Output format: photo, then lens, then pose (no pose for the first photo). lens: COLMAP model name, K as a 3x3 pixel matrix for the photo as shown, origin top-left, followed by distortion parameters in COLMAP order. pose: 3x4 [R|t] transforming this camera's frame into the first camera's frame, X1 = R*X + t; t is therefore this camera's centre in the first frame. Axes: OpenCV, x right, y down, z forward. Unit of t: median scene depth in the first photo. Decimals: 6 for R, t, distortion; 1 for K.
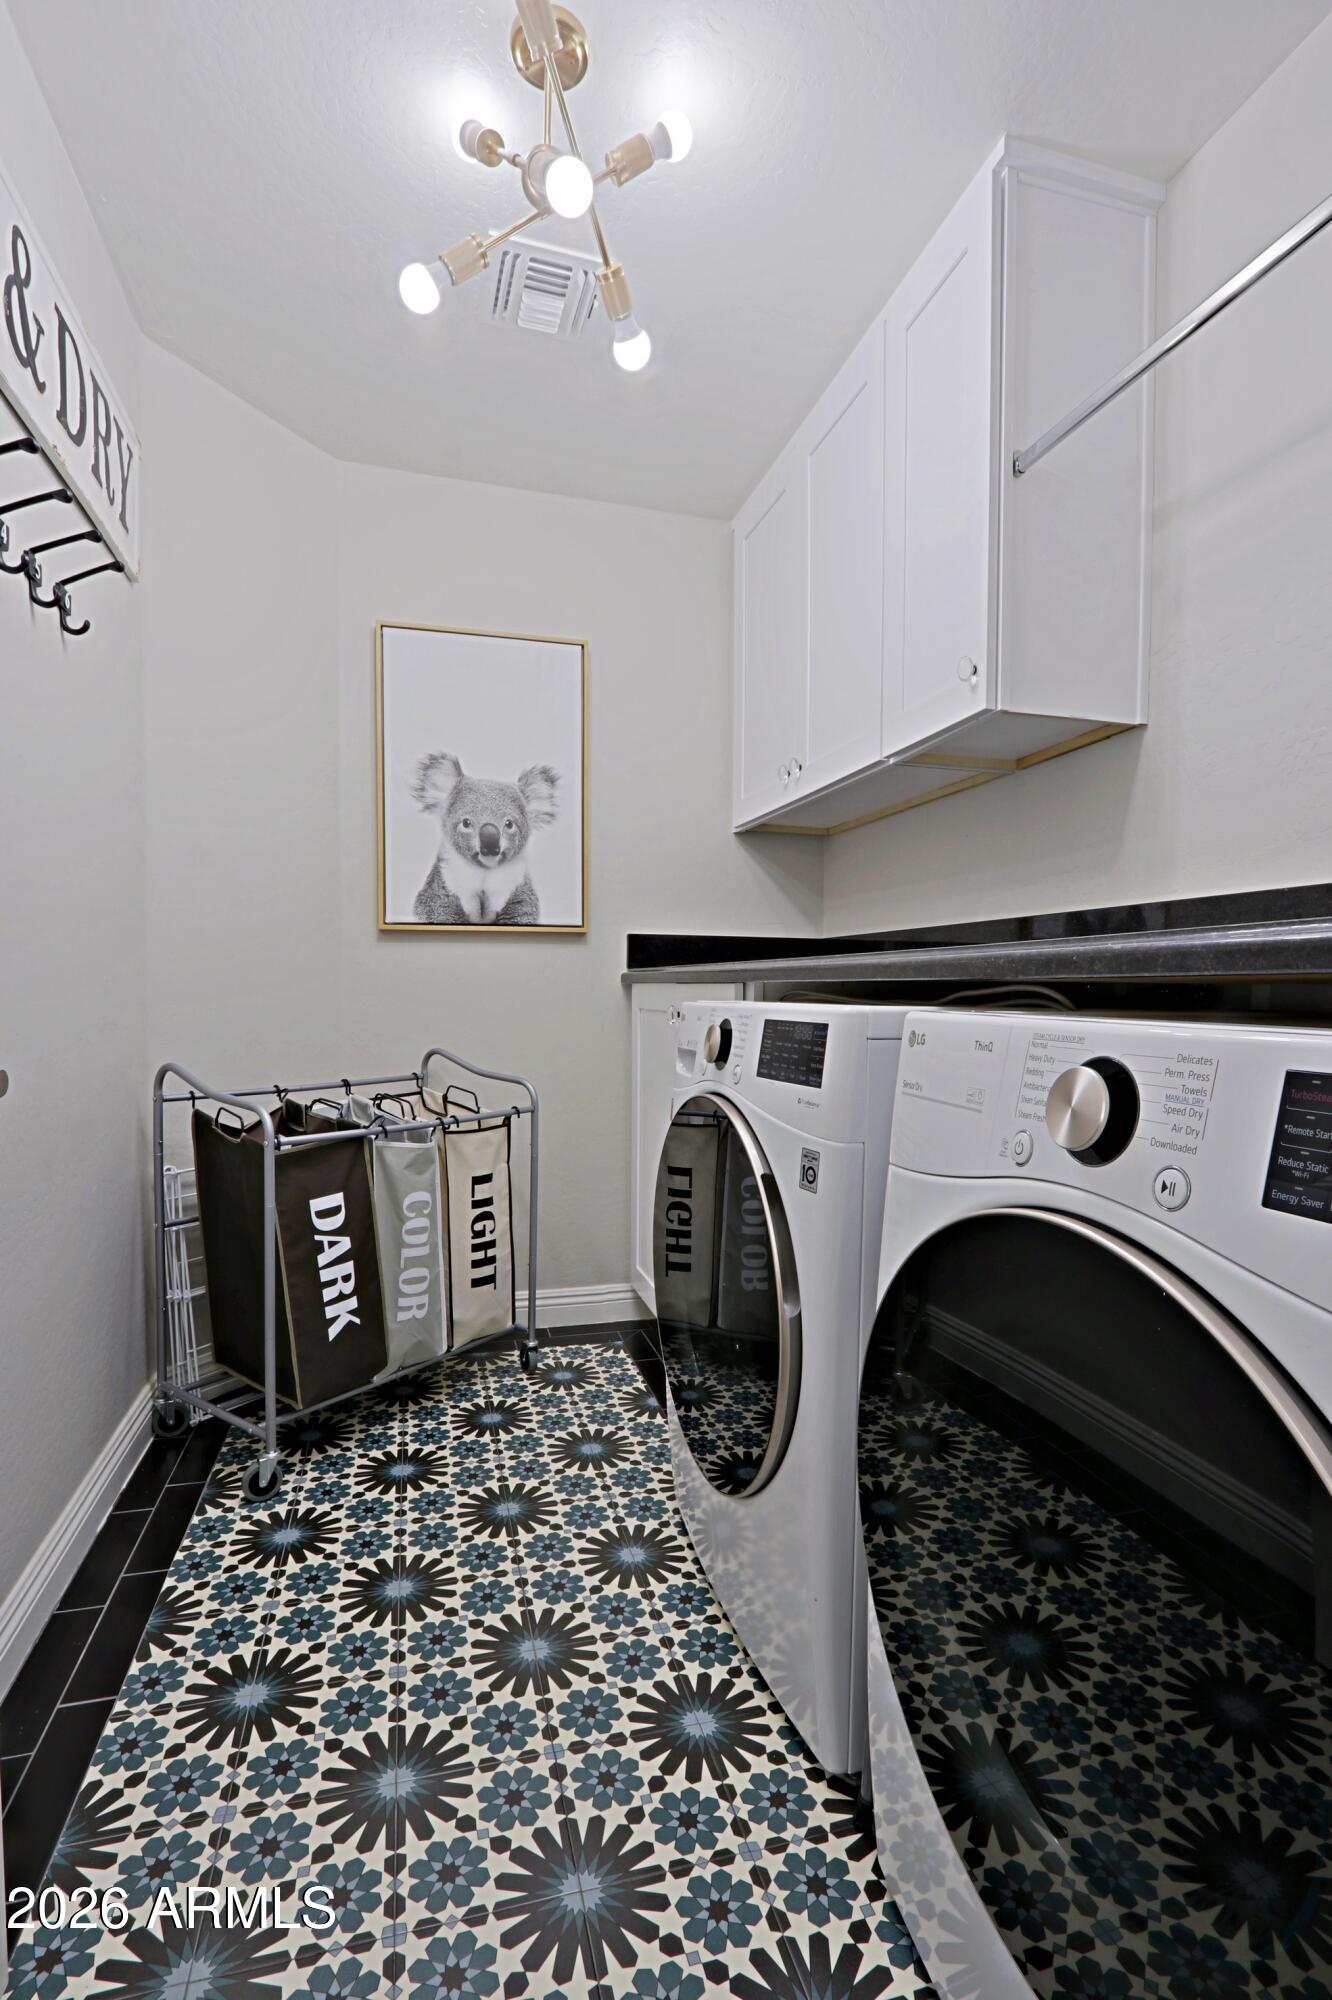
lens RADIAL K [[914.2, 0, 667.6], [0, 914.2, 997.3], [0, 0, 1]] dist [-0.022228, 0.005328]
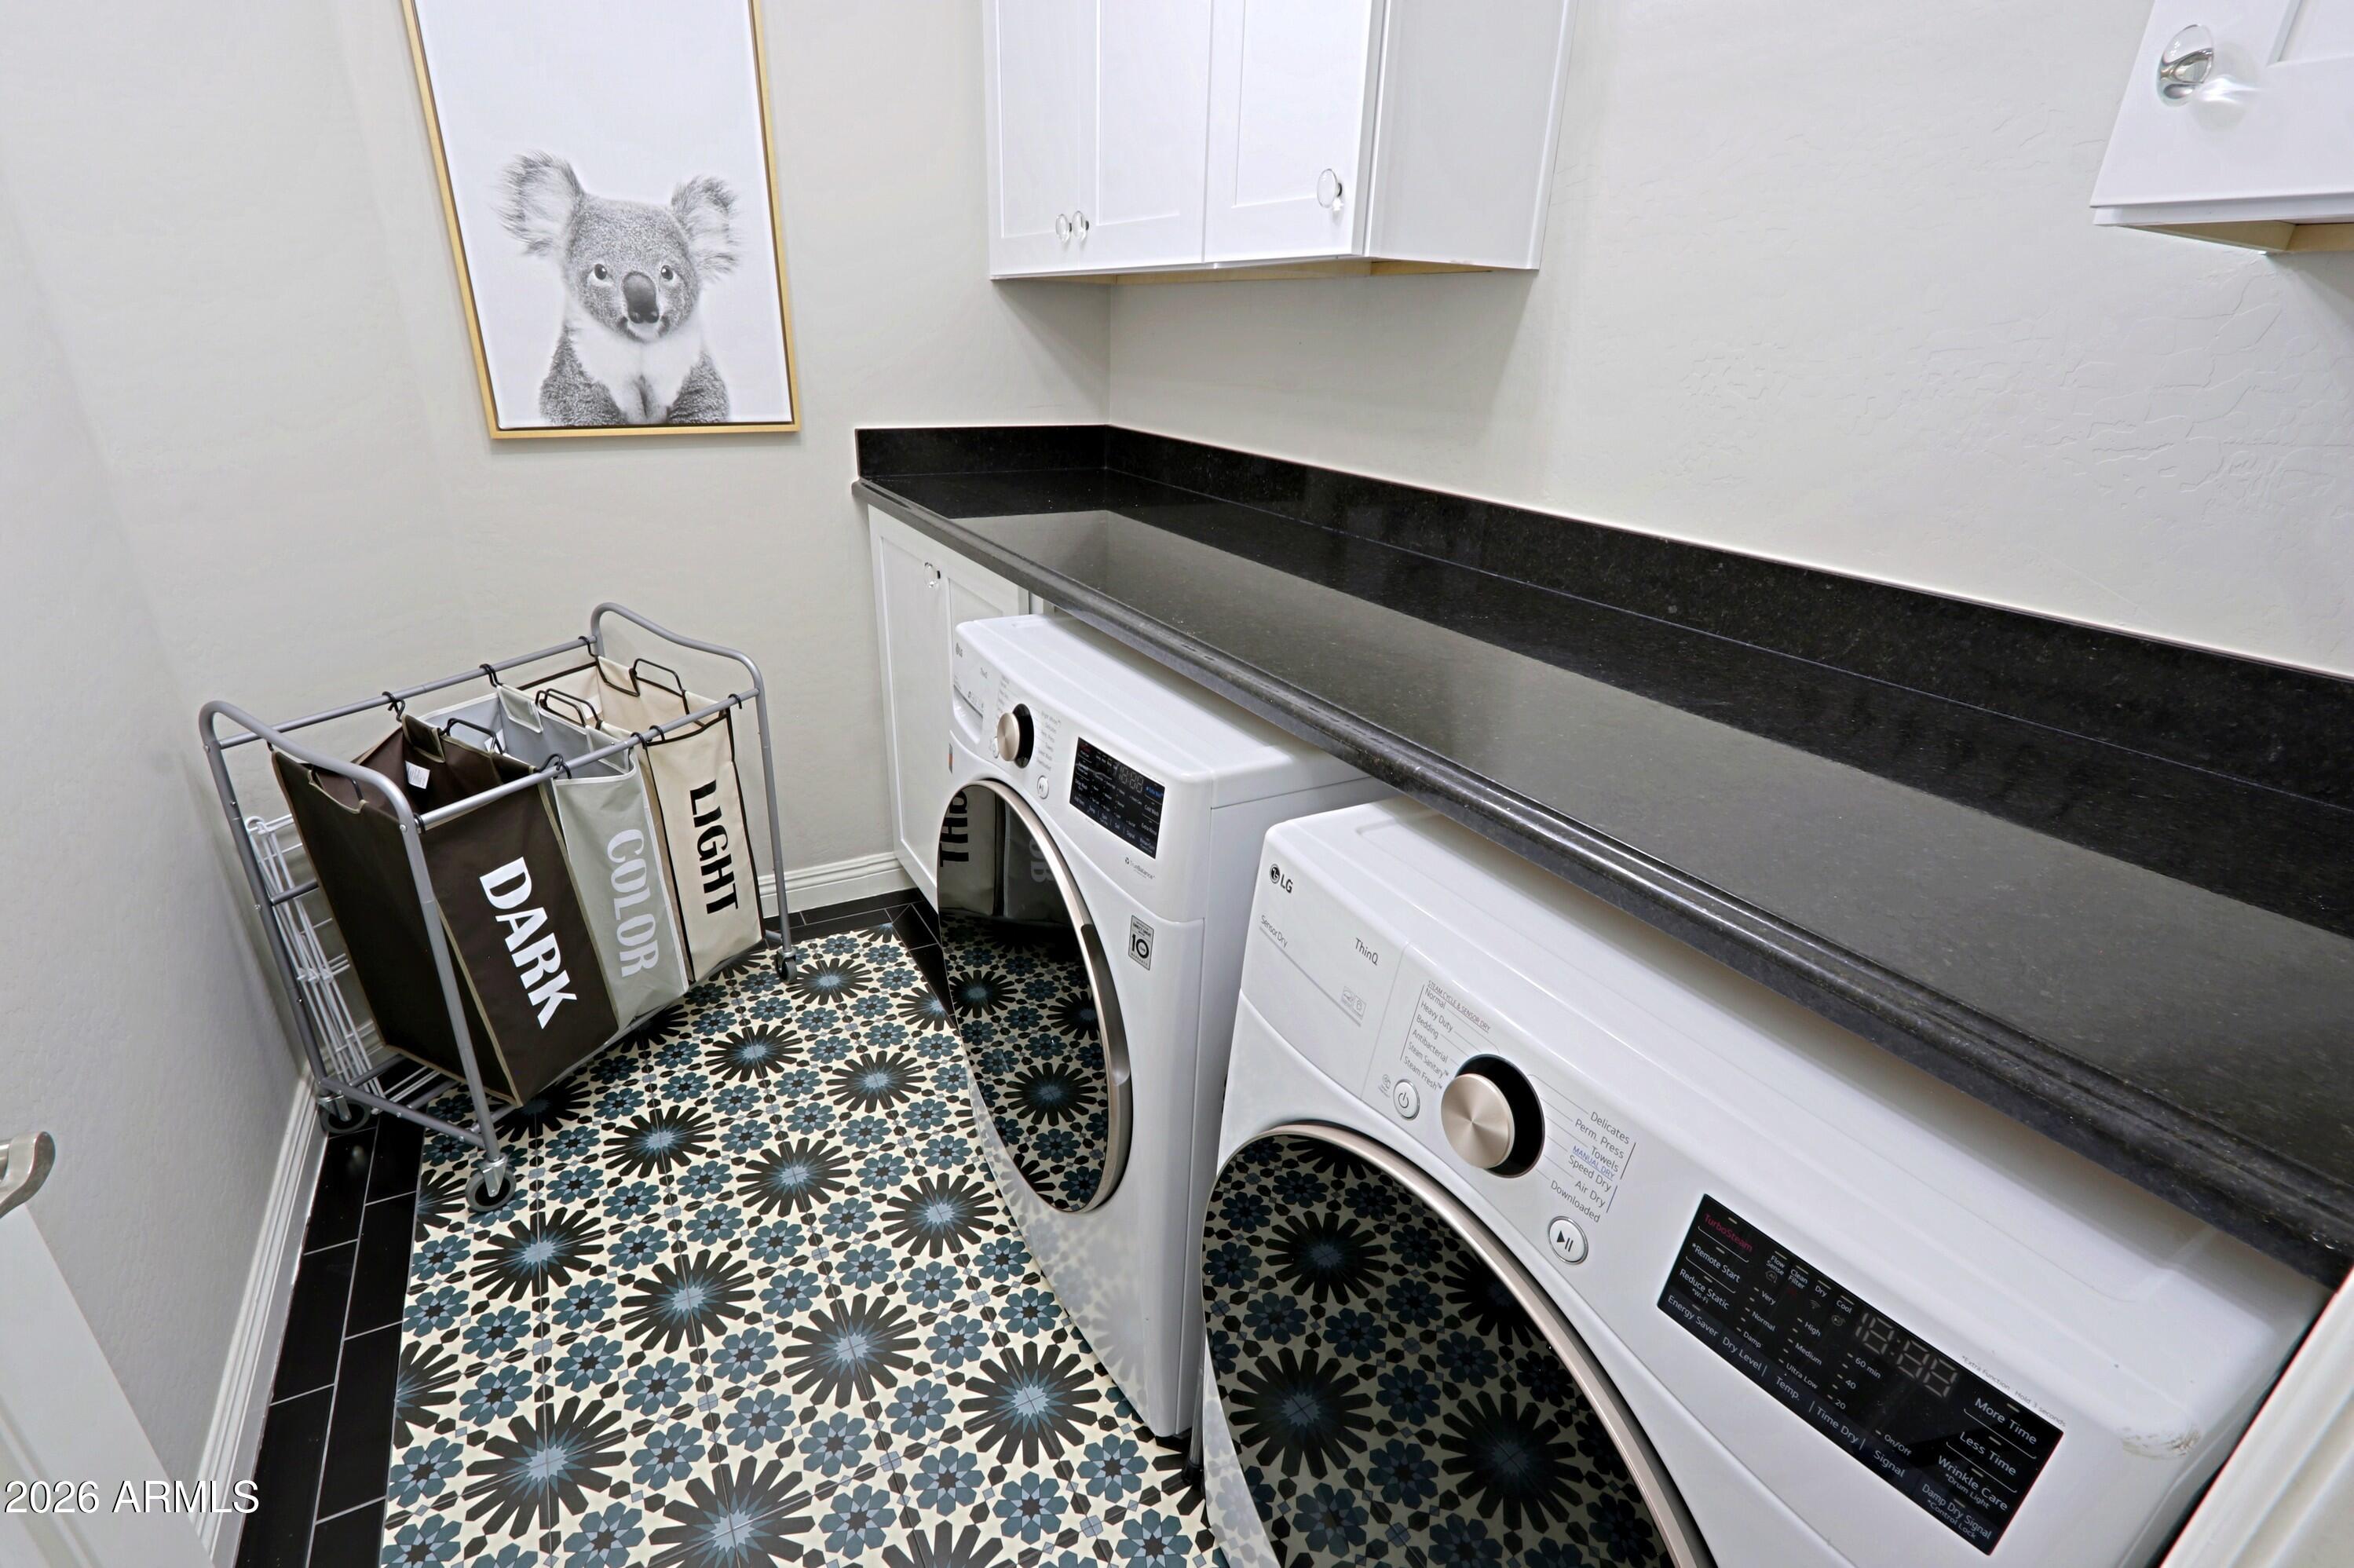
lens RADIAL K [[1076.0, 0, 1164.1], [0, 1076.0, 787.3], [0, 0, 1]] dist [-0.022228, 0.005328]
pose [[0.972256, -0.072189, 0.222500, -0.026692], [-0.012349, 0.934023, 0.356999, -0.205824], [-0.233591, -0.349842, 0.907218, 0.074882]]
